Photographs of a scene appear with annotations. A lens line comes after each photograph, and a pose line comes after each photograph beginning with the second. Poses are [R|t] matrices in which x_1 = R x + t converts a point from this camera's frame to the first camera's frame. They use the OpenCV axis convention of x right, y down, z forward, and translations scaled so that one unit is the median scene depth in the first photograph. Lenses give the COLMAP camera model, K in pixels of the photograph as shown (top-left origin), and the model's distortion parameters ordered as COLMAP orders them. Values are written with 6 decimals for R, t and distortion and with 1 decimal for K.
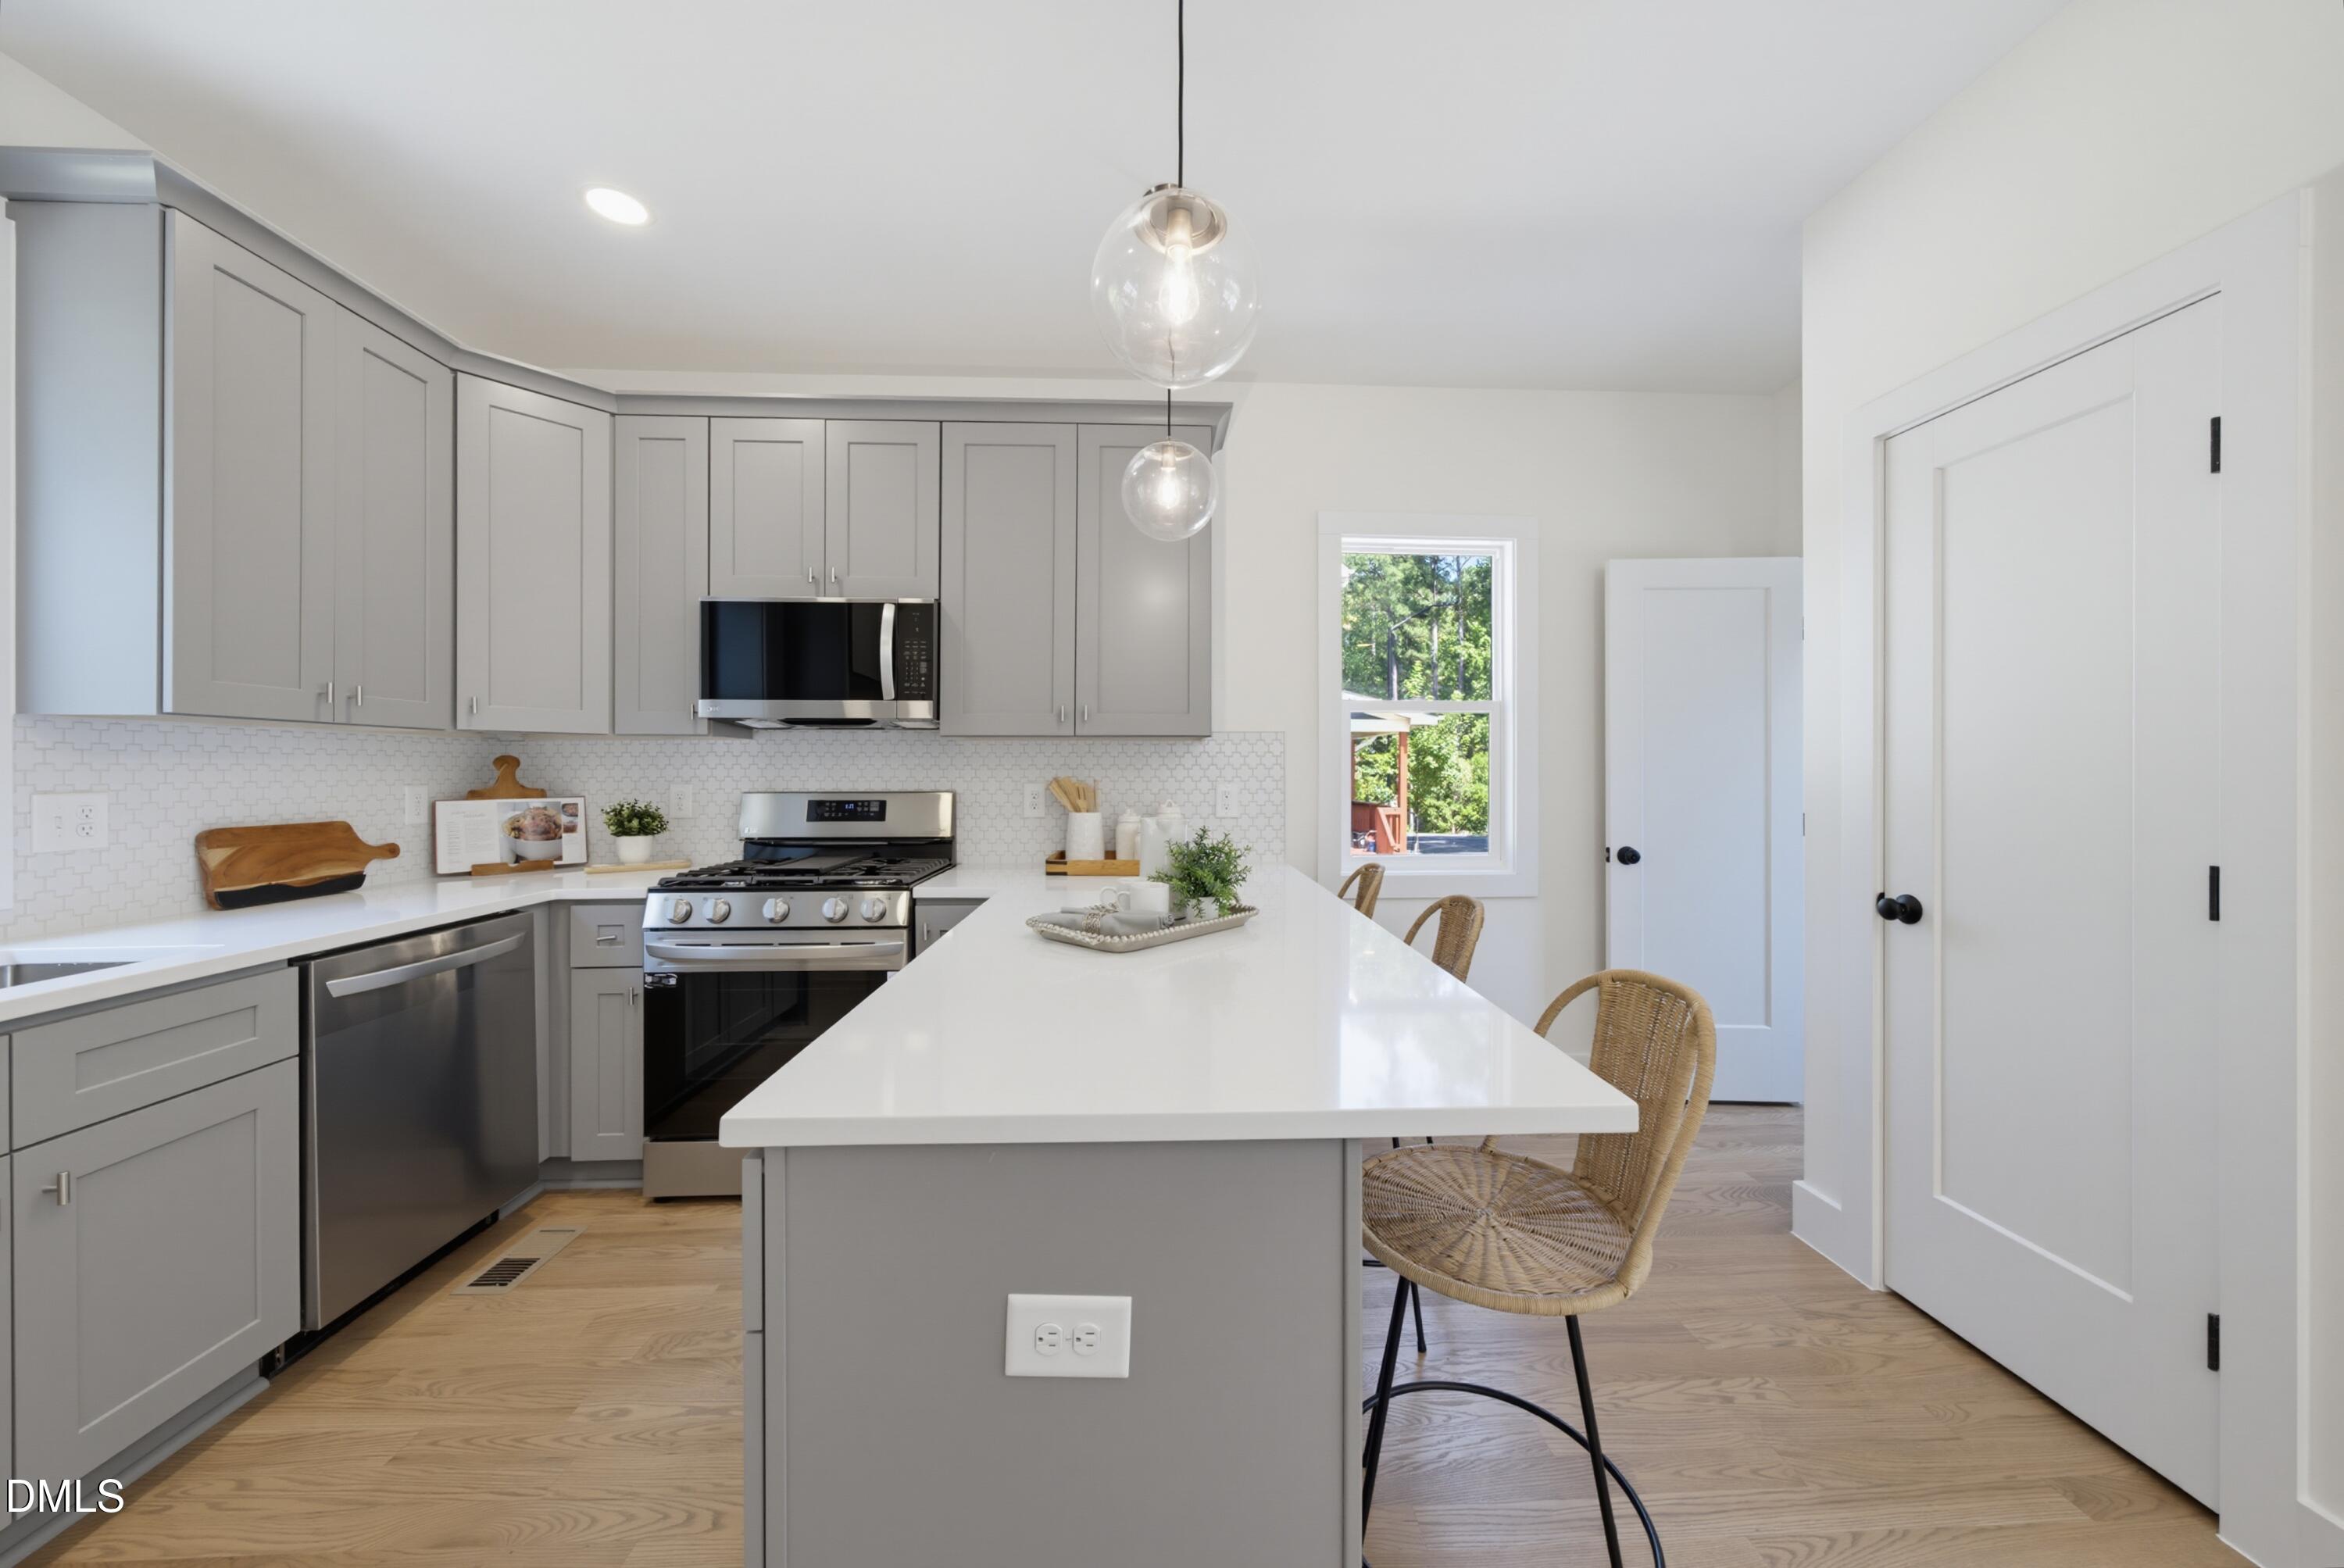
lens RADIAL K [[827.8, 0, 1162.8], [0, 827.8, 771.7], [0, 0, 1]] dist [0.021870, 0.000112]
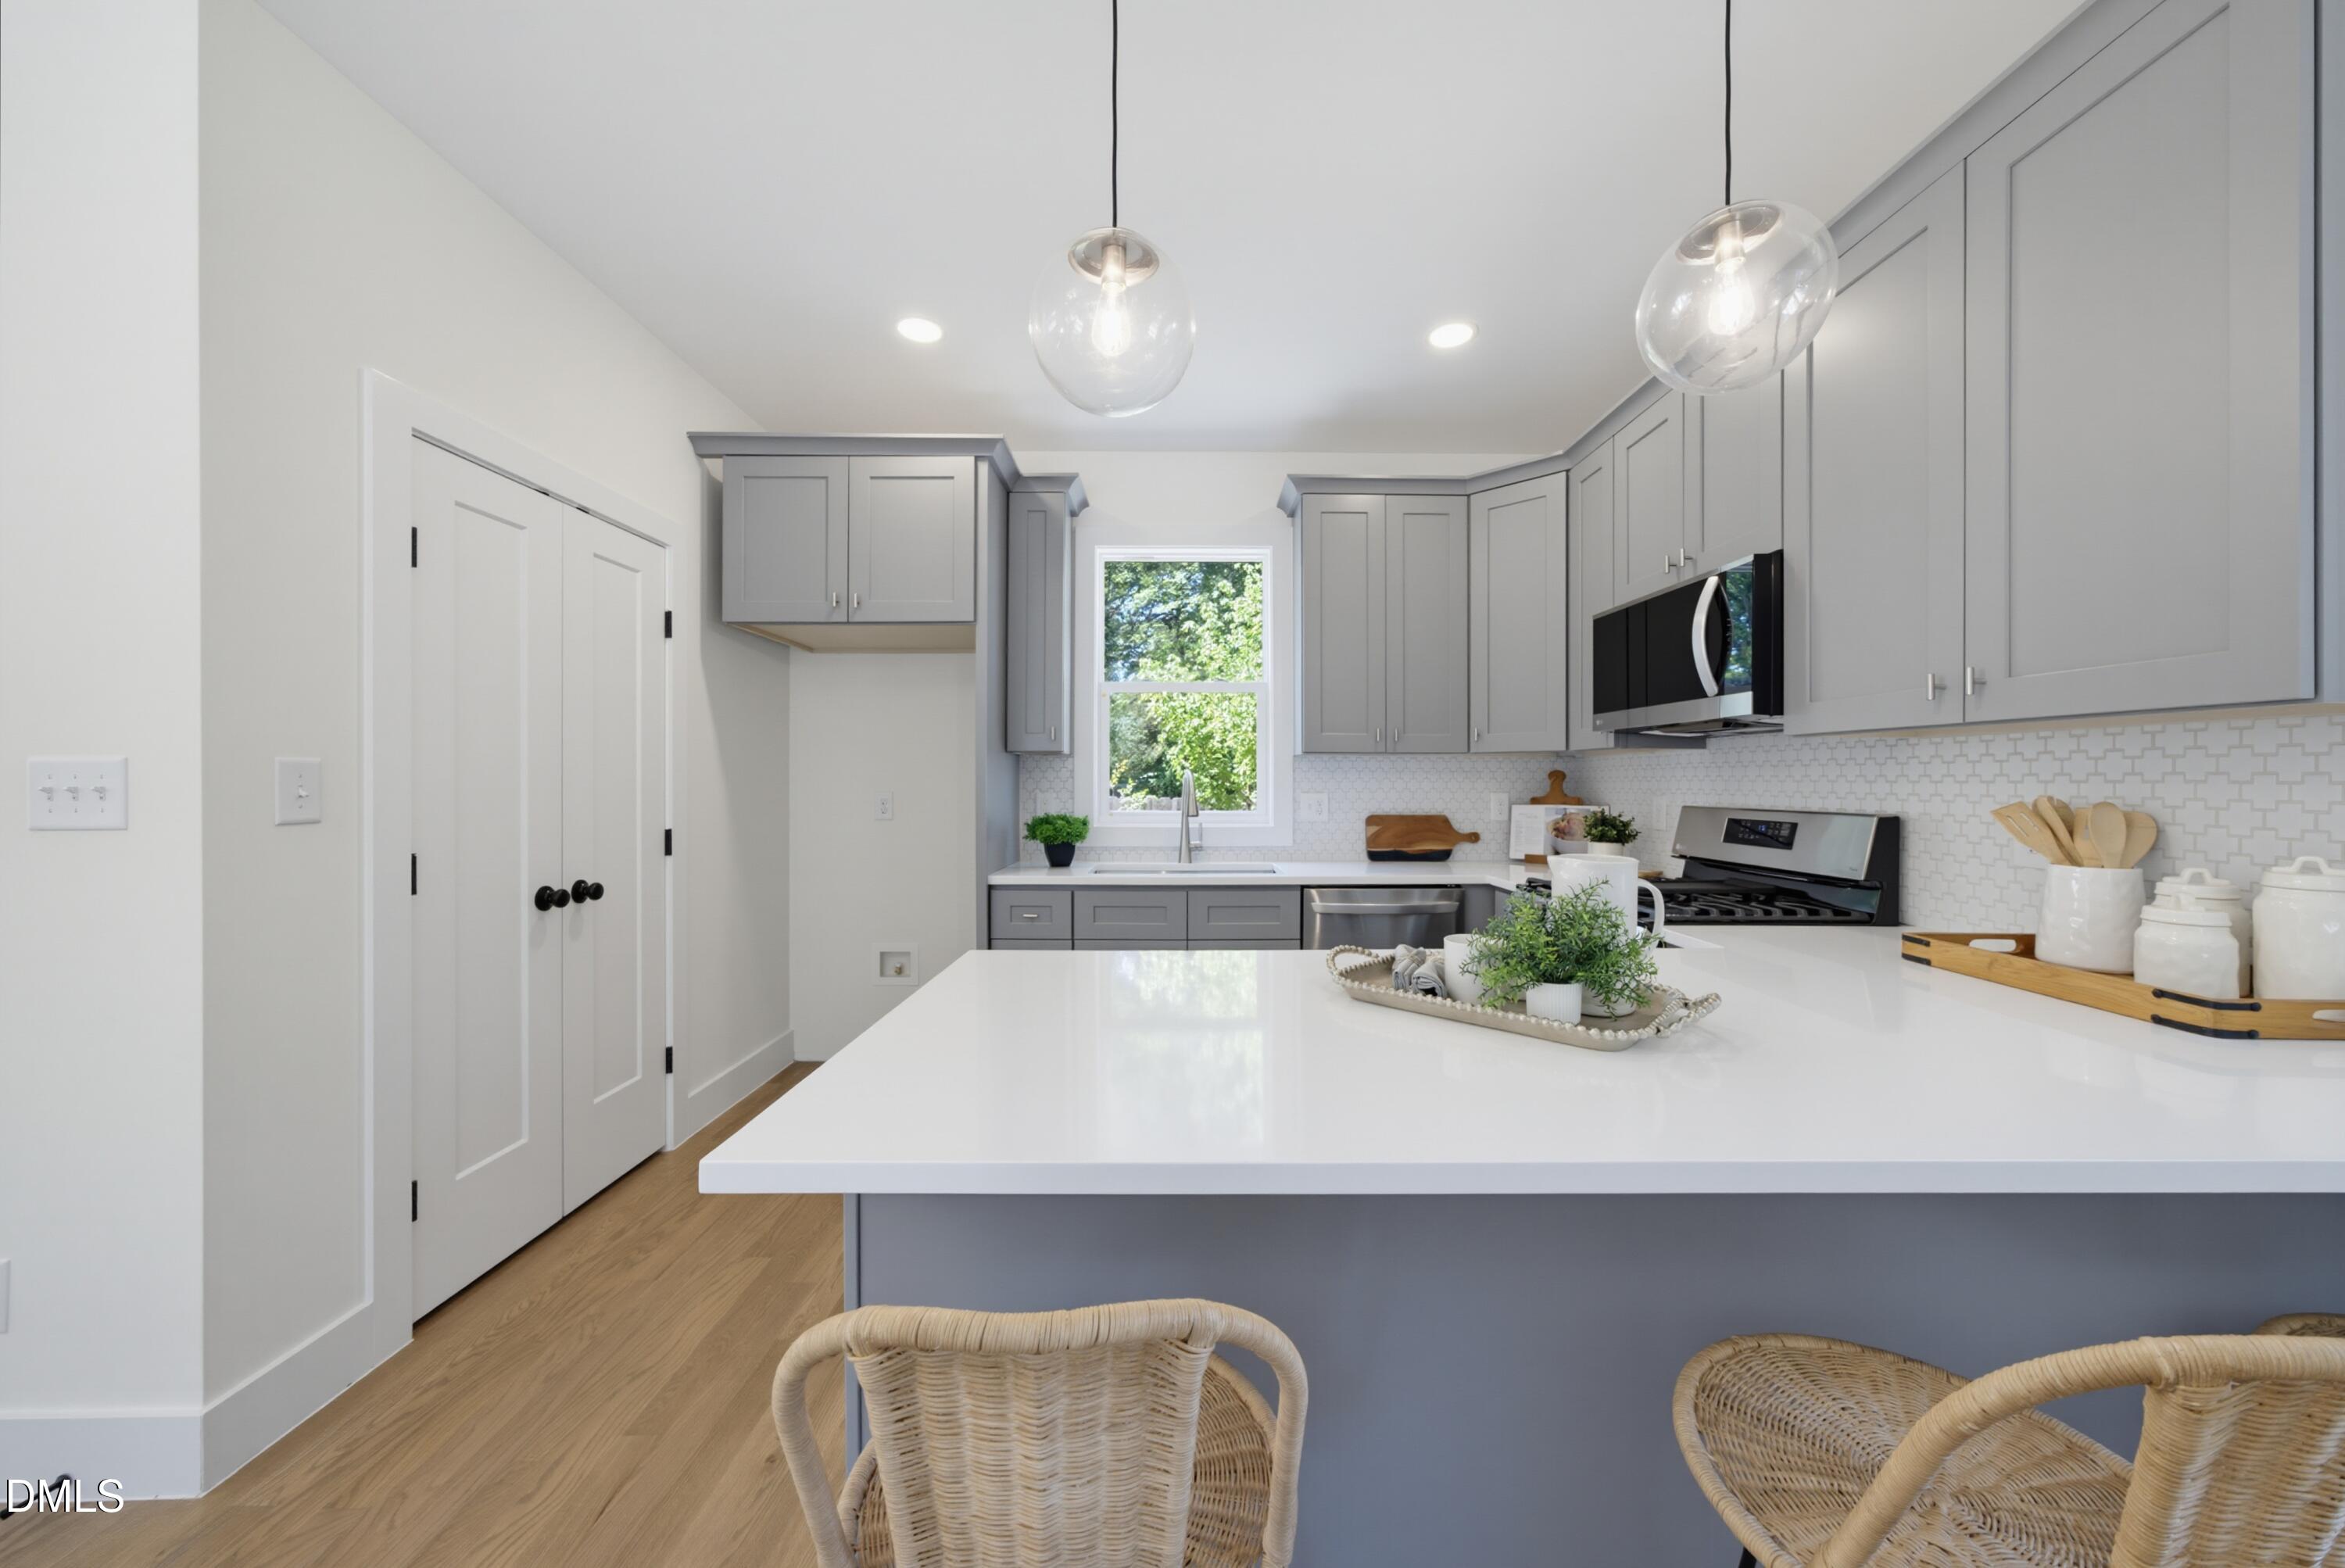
lens RADIAL K [[814.9, 0, 1183.8], [0, 814.9, 779.1], [0, 0, 1]] dist [-0.007999, 0.000138]
pose [[-0.000194, -0.001087, -0.999999, 0.434419], [-0.003575, 0.999993, -0.001087, -0.002917], [0.999994, 0.003575, -0.000197, 0.458680]]
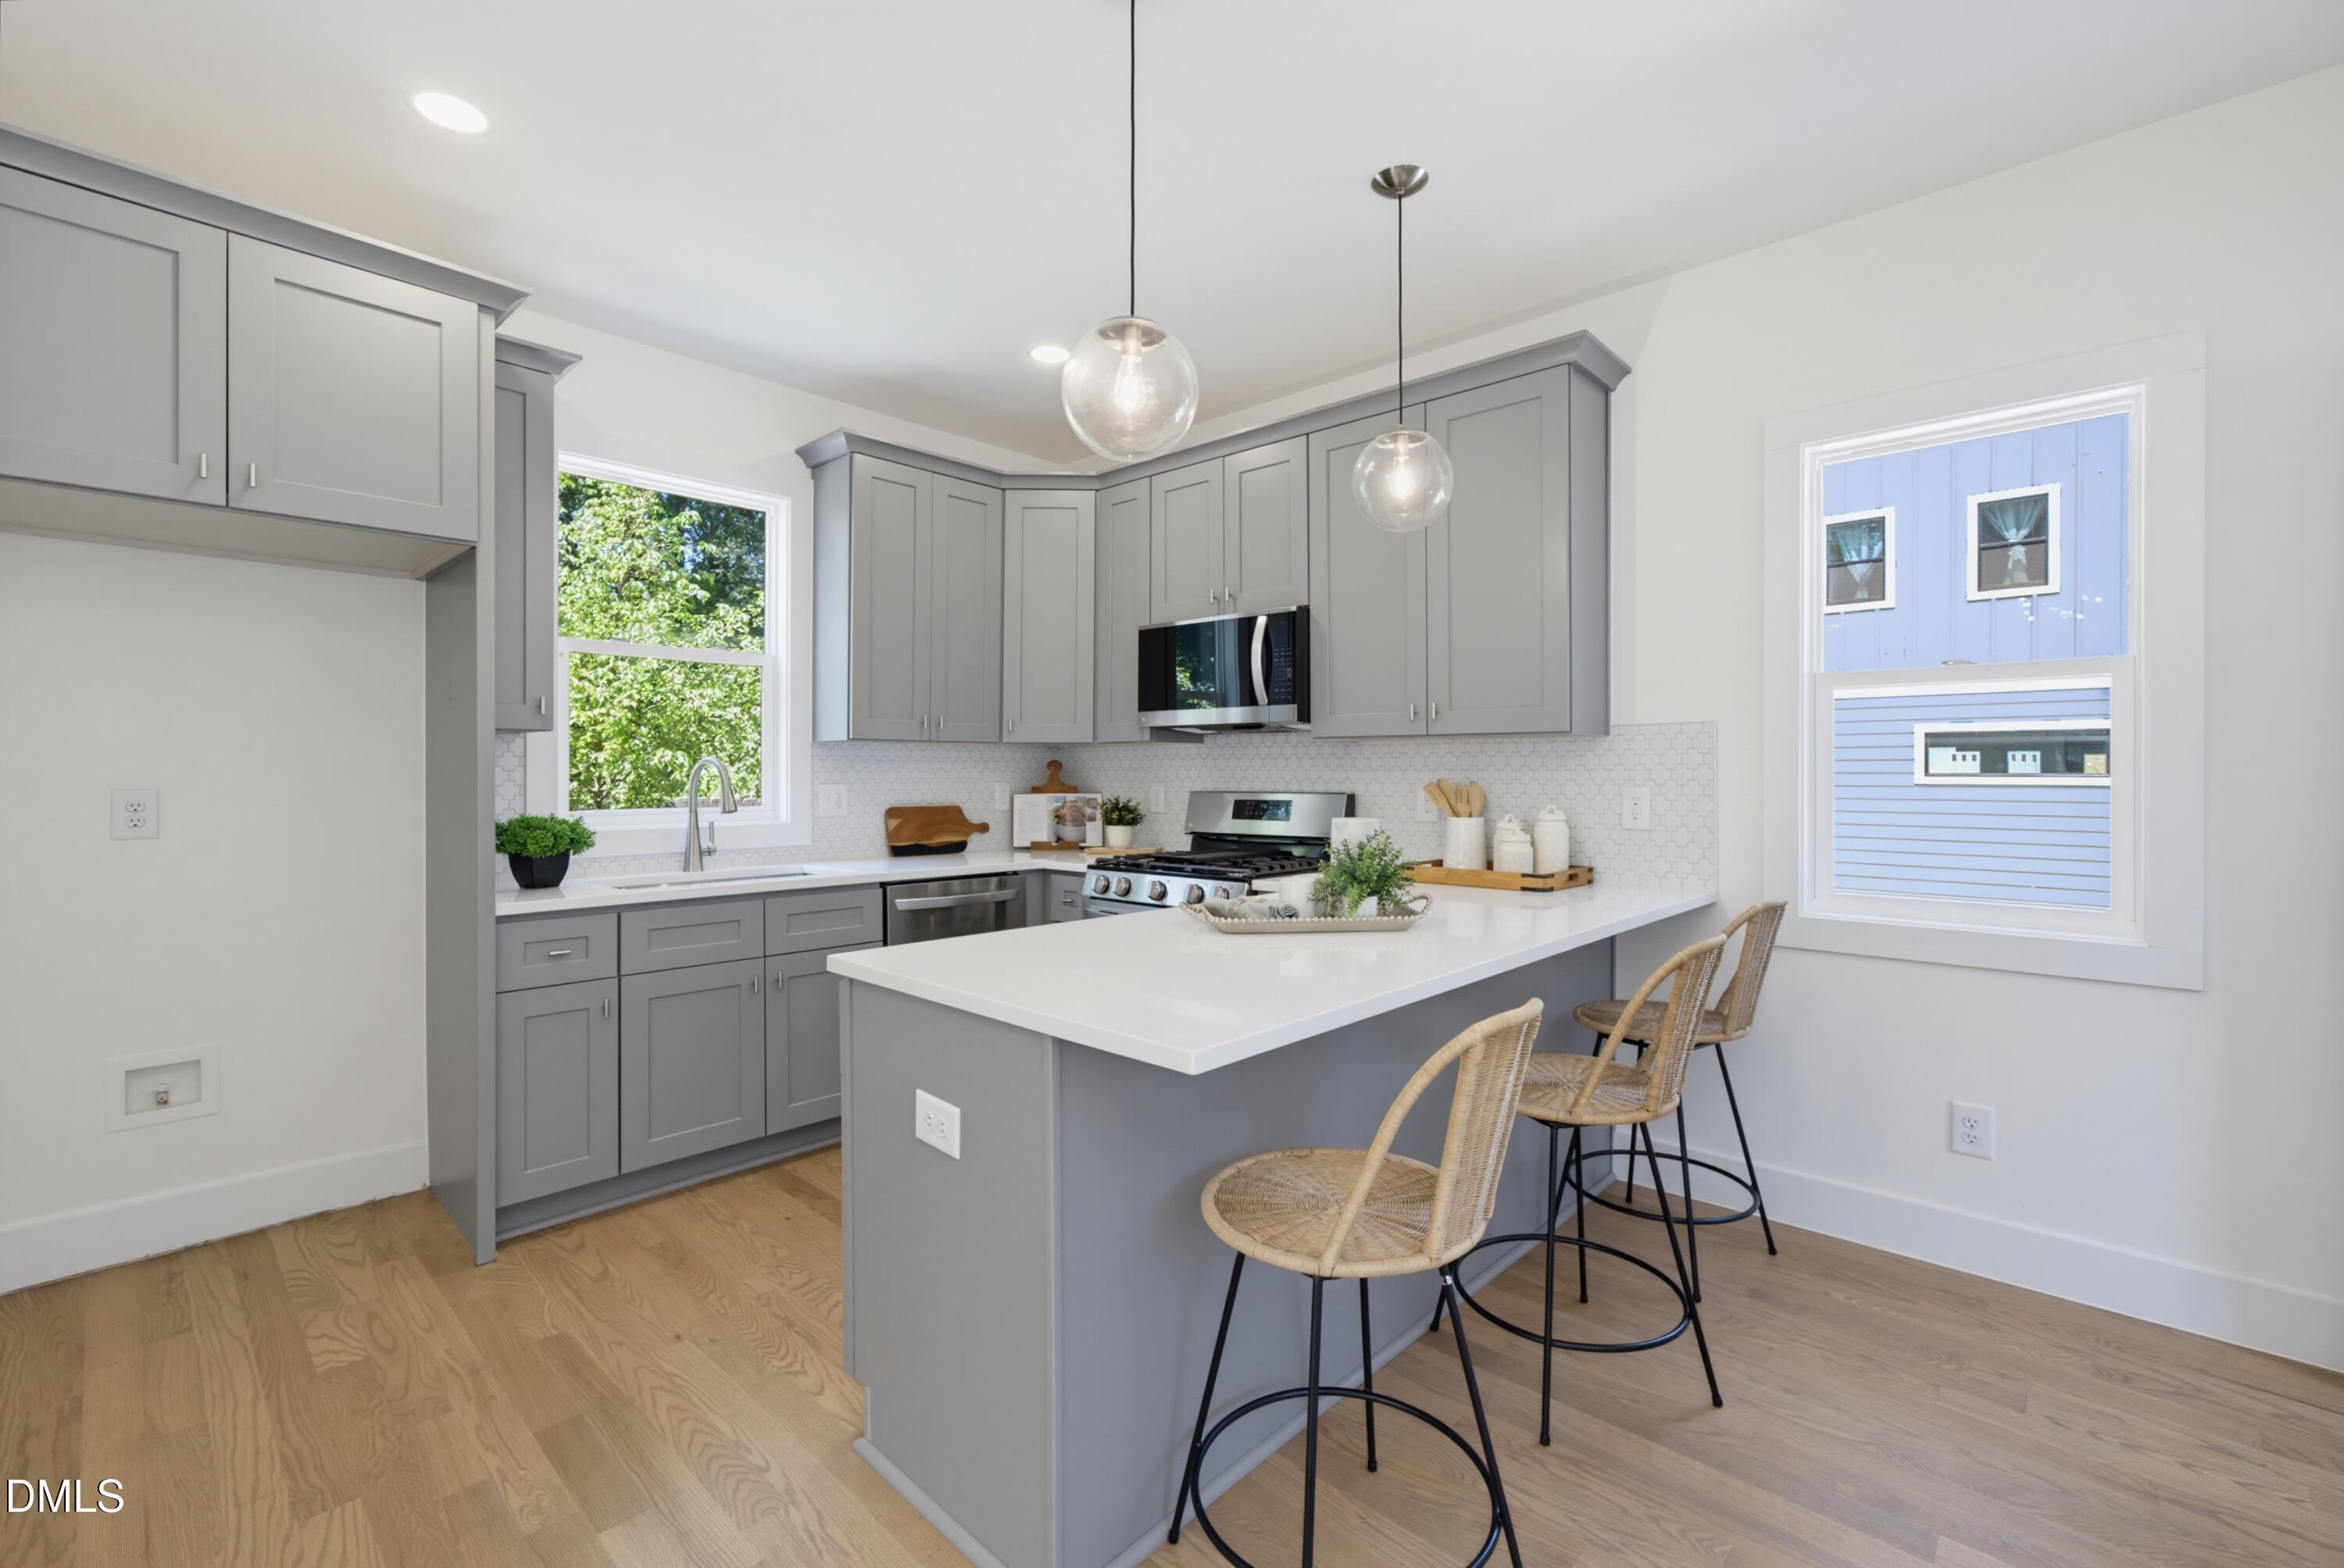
lens RADIAL K [[1020.4, 0, 1162.3], [0, 1020.4, 774.7], [0, 0, 1]] dist [-0.003824, 0.000146]
pose [[0.713051, 0.001507, -0.701111, 0.476965], [-0.001811, 0.999998, 0.000308, 0.002182], [0.701110, 0.001050, 0.713052, -0.027274]]
